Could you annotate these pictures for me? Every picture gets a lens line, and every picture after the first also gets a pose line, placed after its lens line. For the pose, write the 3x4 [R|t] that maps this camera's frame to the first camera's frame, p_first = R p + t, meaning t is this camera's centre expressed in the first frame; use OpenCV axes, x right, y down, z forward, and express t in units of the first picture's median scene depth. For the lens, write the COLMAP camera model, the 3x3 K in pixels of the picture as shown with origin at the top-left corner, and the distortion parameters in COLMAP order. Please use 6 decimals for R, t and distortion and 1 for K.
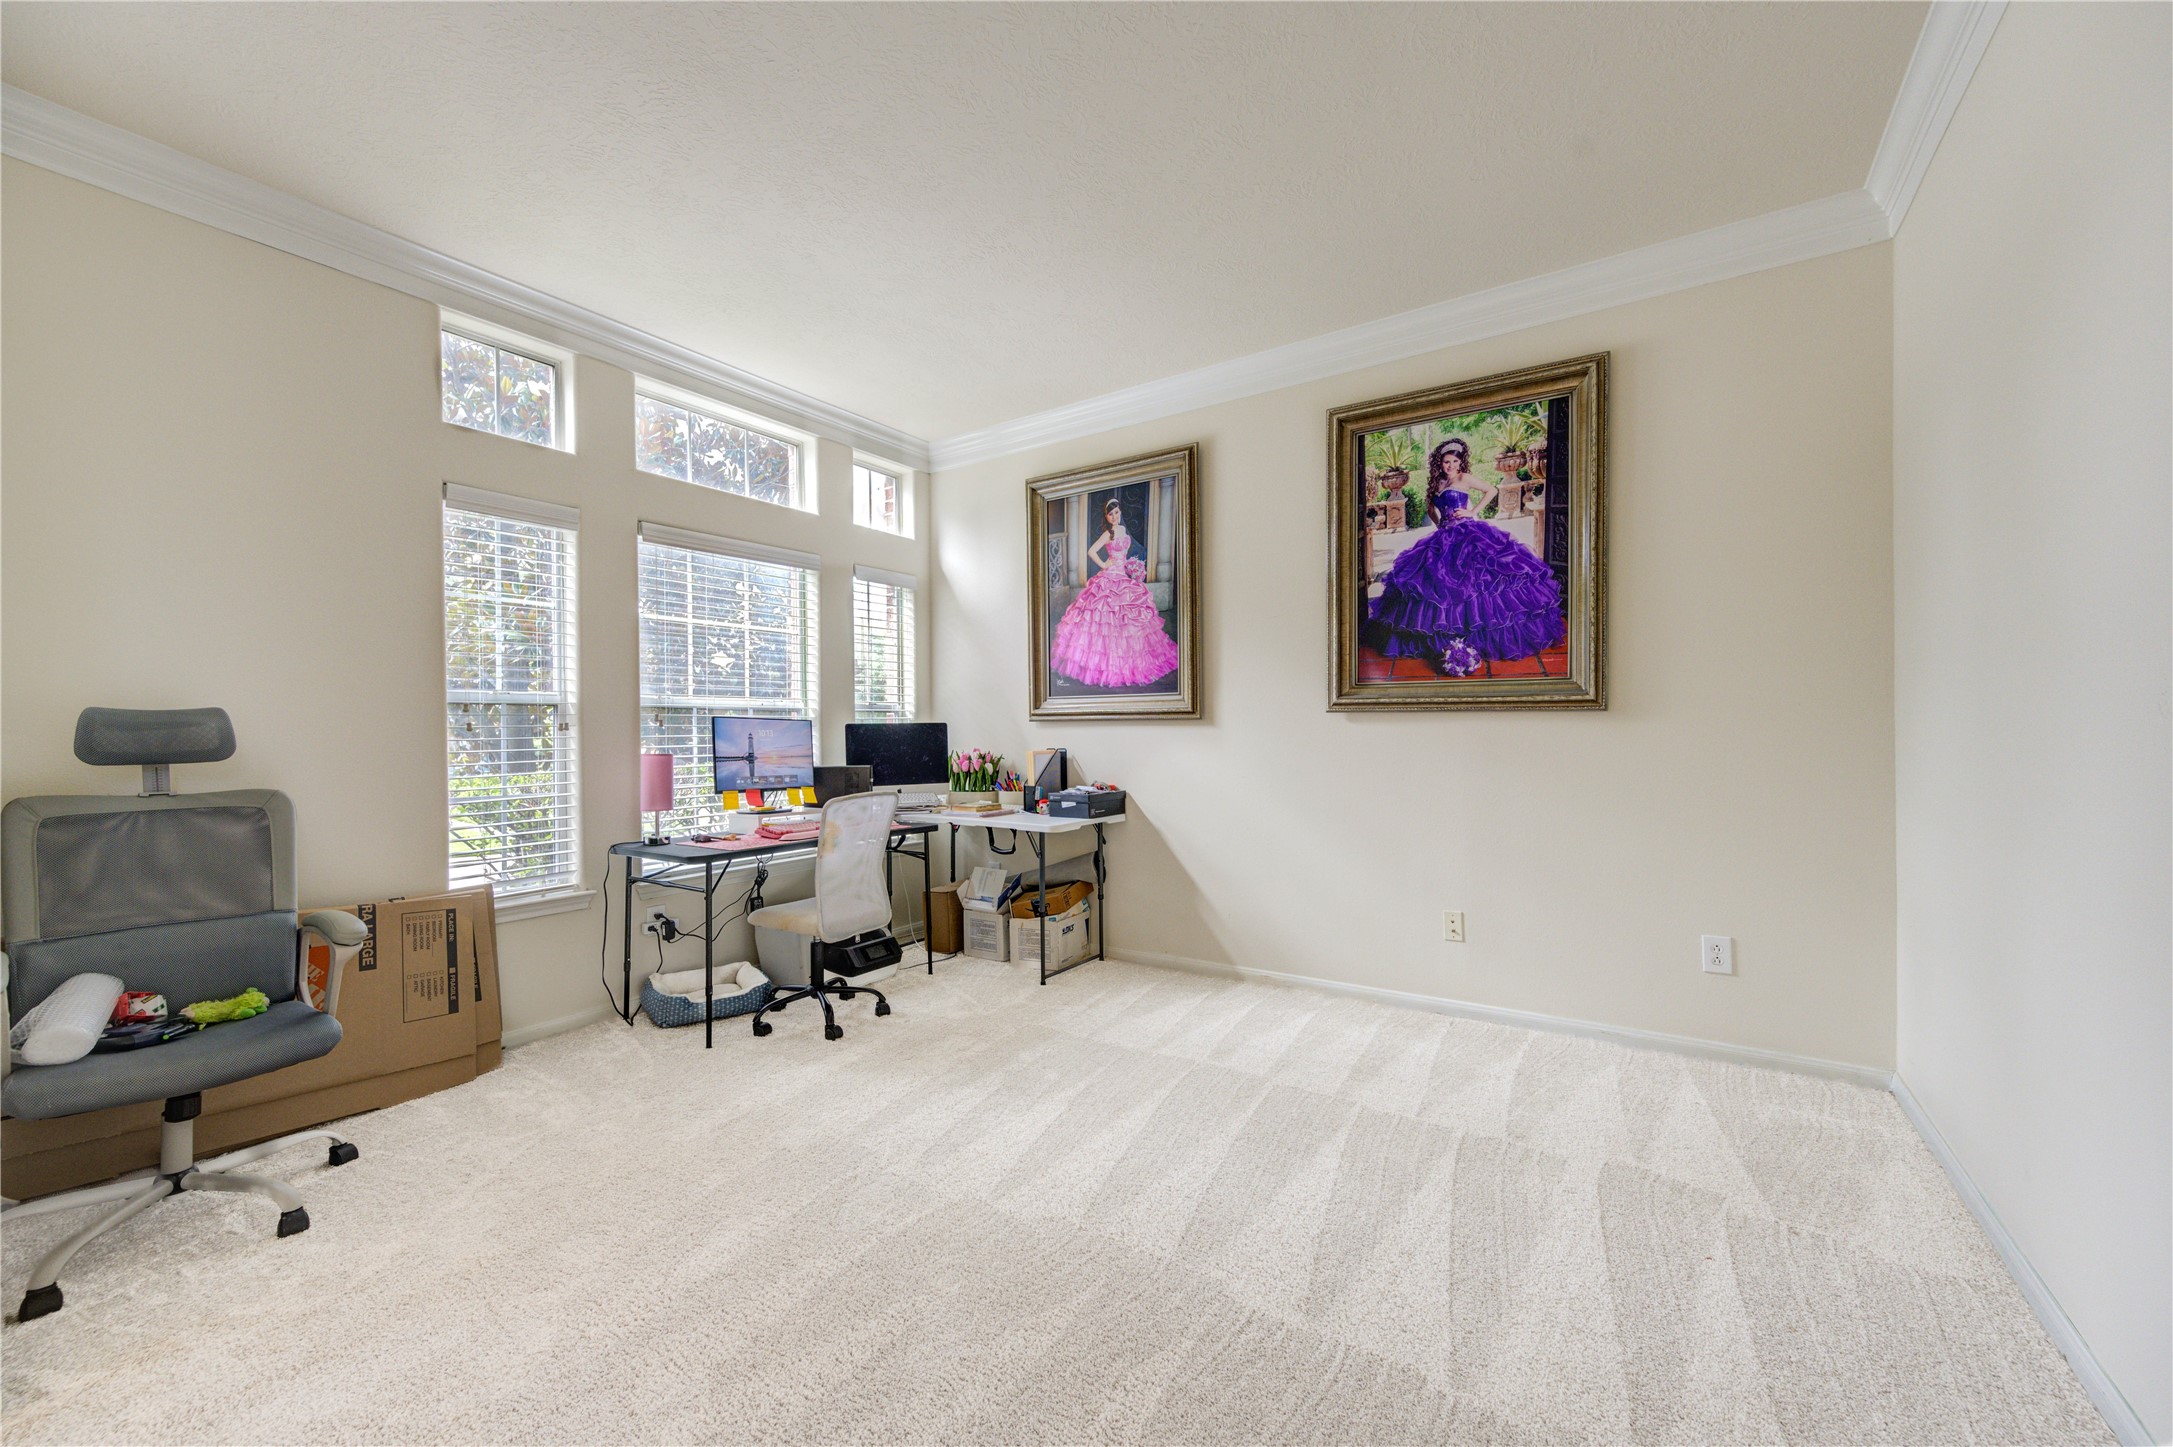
lens RADIAL K [[849.8, 0, 1090.4], [0, 849.8, 735.8], [0, 0, 1]] dist [0.000589, 0.000503]
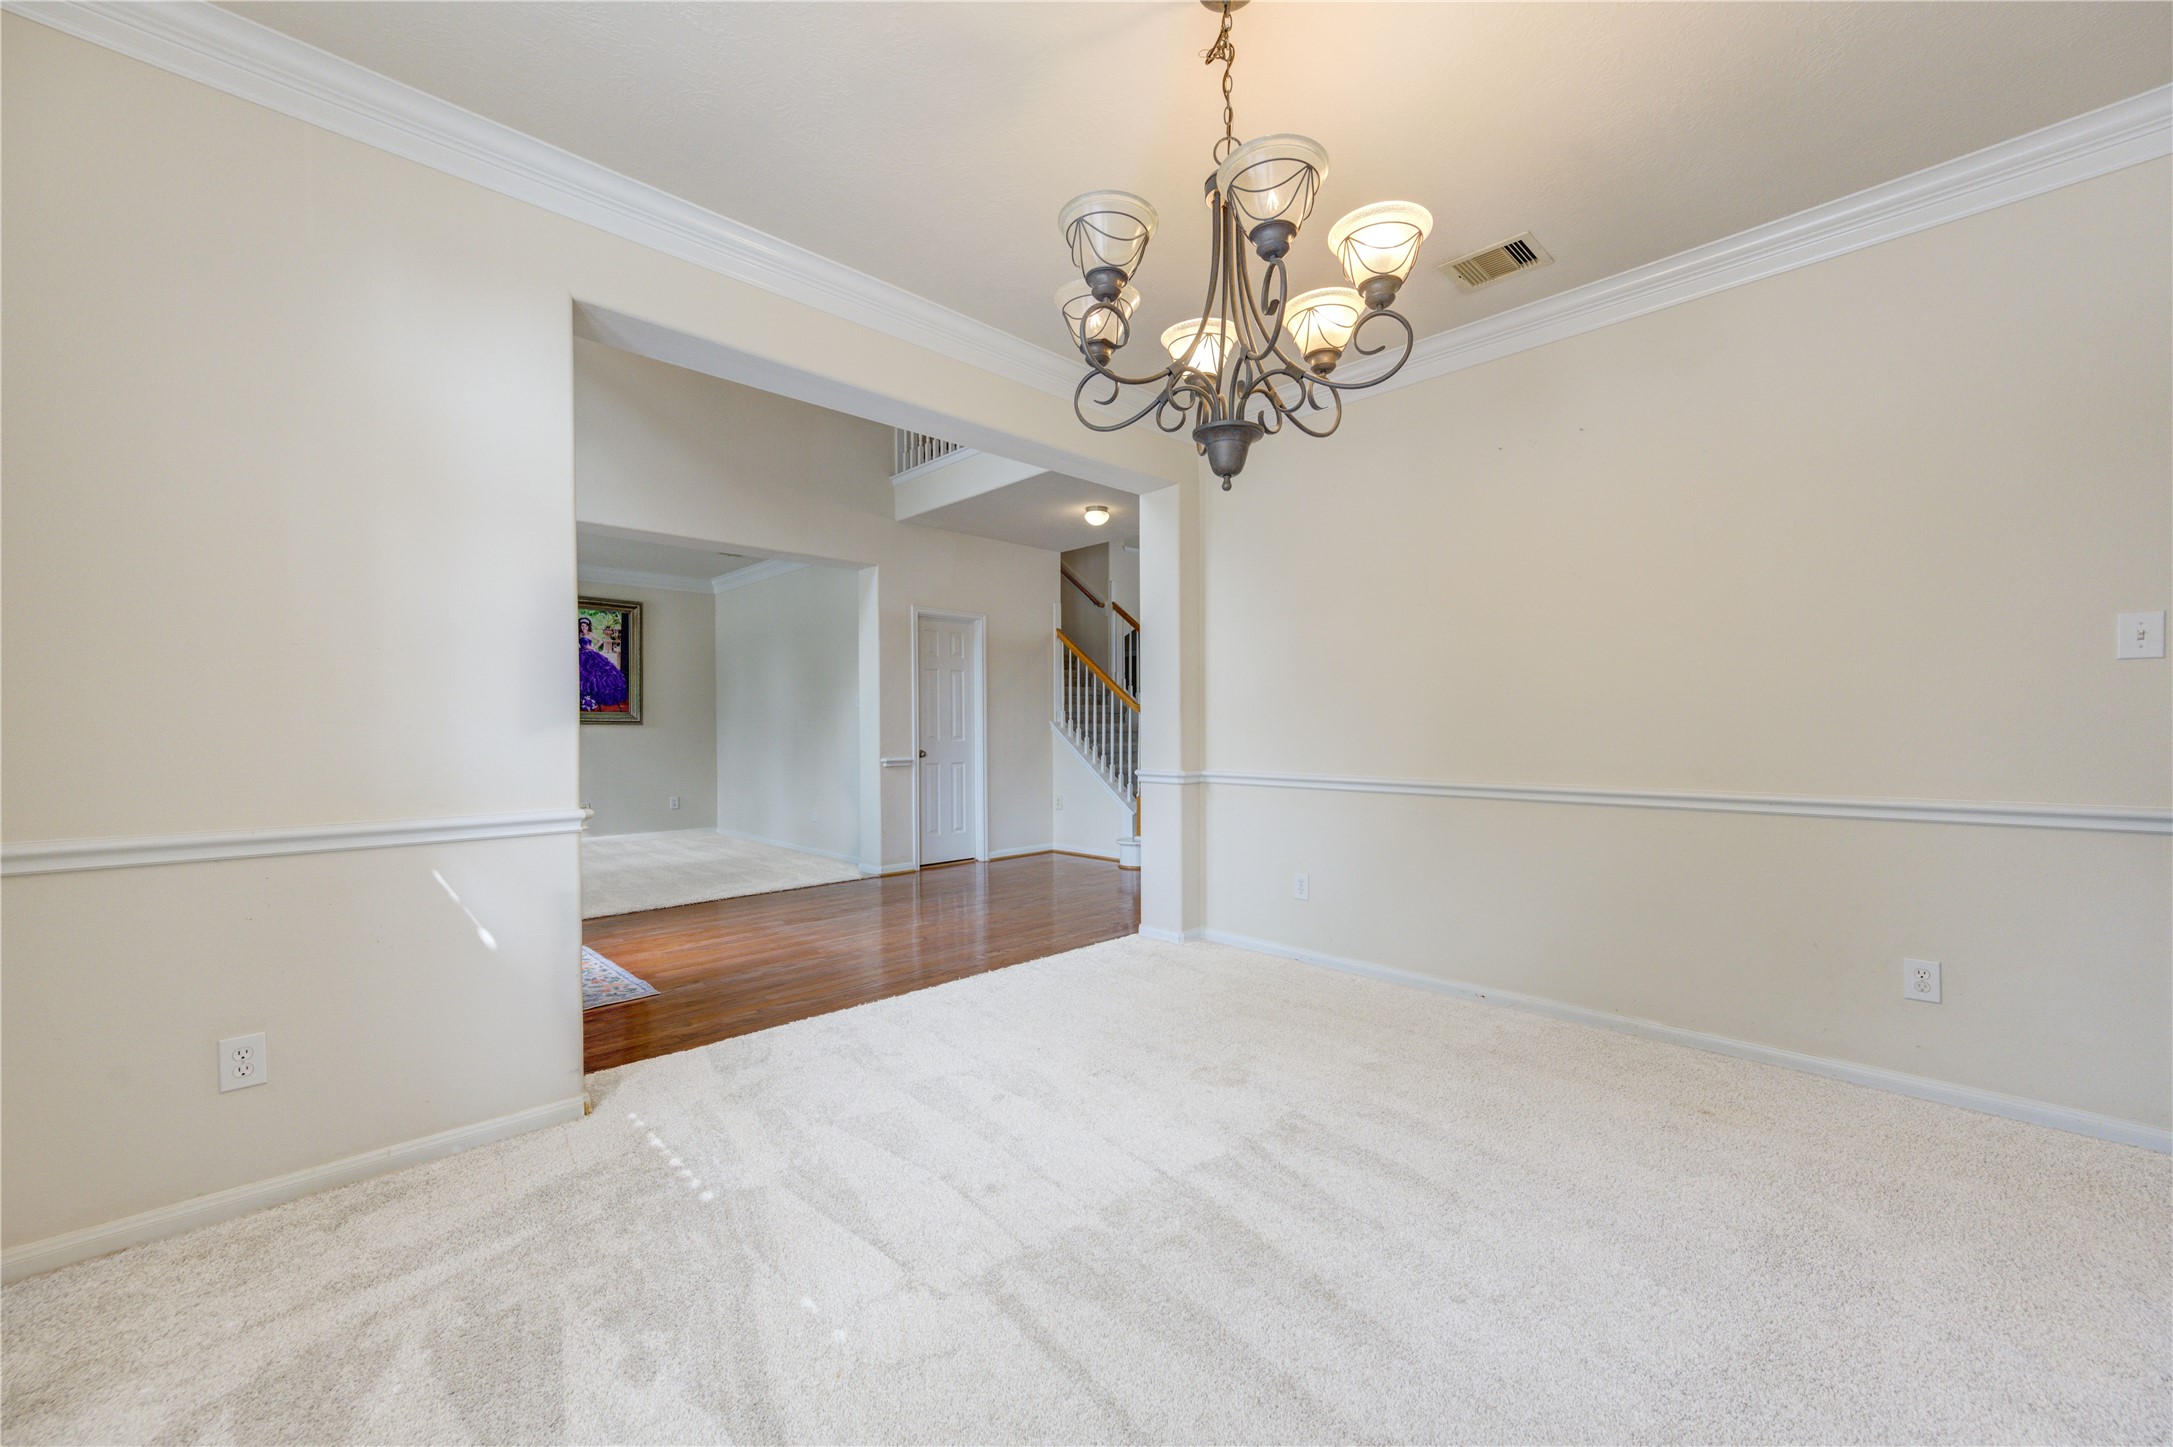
lens RADIAL K [[849.8, 0, 1090.4], [0, 849.8, 735.8], [0, 0, 1]] dist [0.000589, 0.000503]
pose [[0.200277, -0.001889, 0.979738, -1.705227], [0.009699, 0.999953, -0.000055, 0.019427], [-0.979691, 0.009513, 0.200286, -0.955413]]
